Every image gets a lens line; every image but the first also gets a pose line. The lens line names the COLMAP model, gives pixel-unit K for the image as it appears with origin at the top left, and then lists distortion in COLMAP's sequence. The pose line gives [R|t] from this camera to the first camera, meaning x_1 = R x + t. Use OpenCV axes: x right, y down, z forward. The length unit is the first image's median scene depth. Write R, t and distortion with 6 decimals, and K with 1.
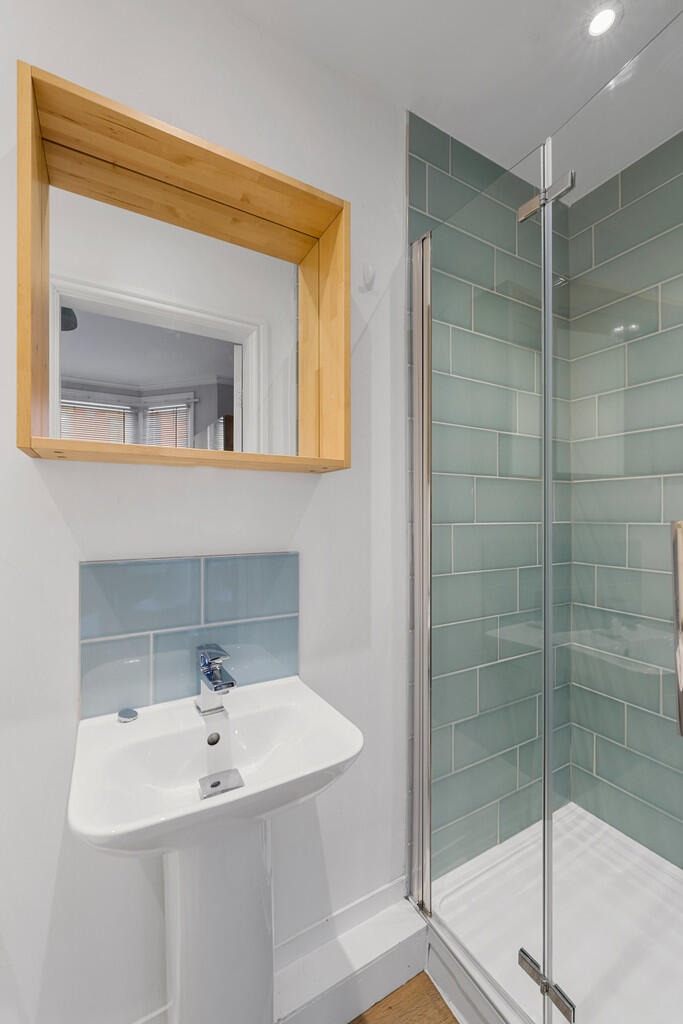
lens RADIAL K [[417.4, 0, 344.3], [0, 417.4, 513.6], [0, 0, 1]] dist [0.000833, -0.000365]
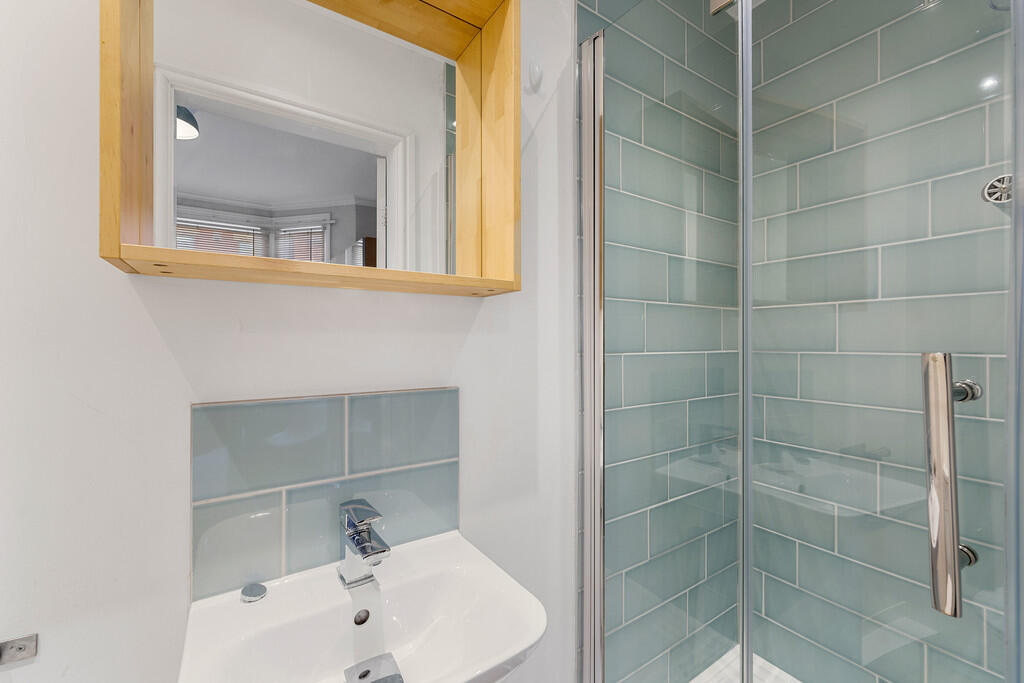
lens RADIAL K [[417.4, 0, 509.8], [0, 417.4, 340.8], [0, 0, 1]] dist [0.000833, -0.000365]
pose [[0.997994, -0.001211, 0.063290, -0.049741], [0.001347, 0.999997, -0.002104, -0.002407], [-0.063287, 0.002185, 0.997993, 0.107771]]
